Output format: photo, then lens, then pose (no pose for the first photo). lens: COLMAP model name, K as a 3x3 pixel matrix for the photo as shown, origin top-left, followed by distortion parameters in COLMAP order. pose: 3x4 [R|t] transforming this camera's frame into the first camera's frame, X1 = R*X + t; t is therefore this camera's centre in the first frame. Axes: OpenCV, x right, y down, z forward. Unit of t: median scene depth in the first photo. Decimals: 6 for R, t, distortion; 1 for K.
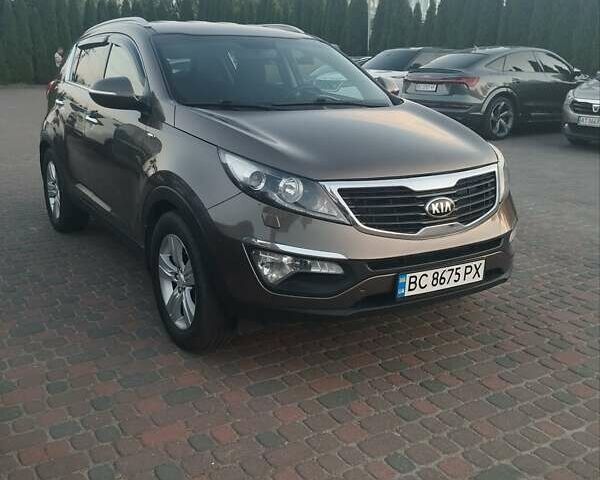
lens RADIAL K [[654.2, 0, 300.0], [0, 654.2, 240.0], [0, 0, 1]] dist [0.021178, -0.006058]
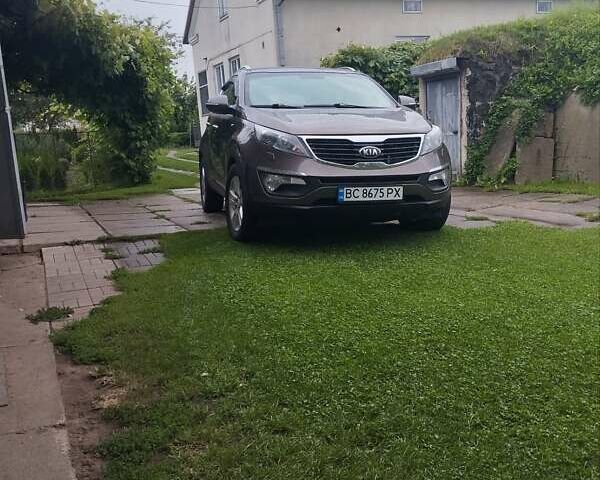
lens RADIAL K [[642.1, 0, 268.0], [0, 642.1, 266.5], [0, 0, 1]] dist [-0.002997, -0.001747]
pose [[0.938391, 0.040753, -0.343164, 0.544497], [-0.065068, 0.996097, -0.059636, 0.361830], [0.339394, 0.078291, 0.937380, -0.641073]]
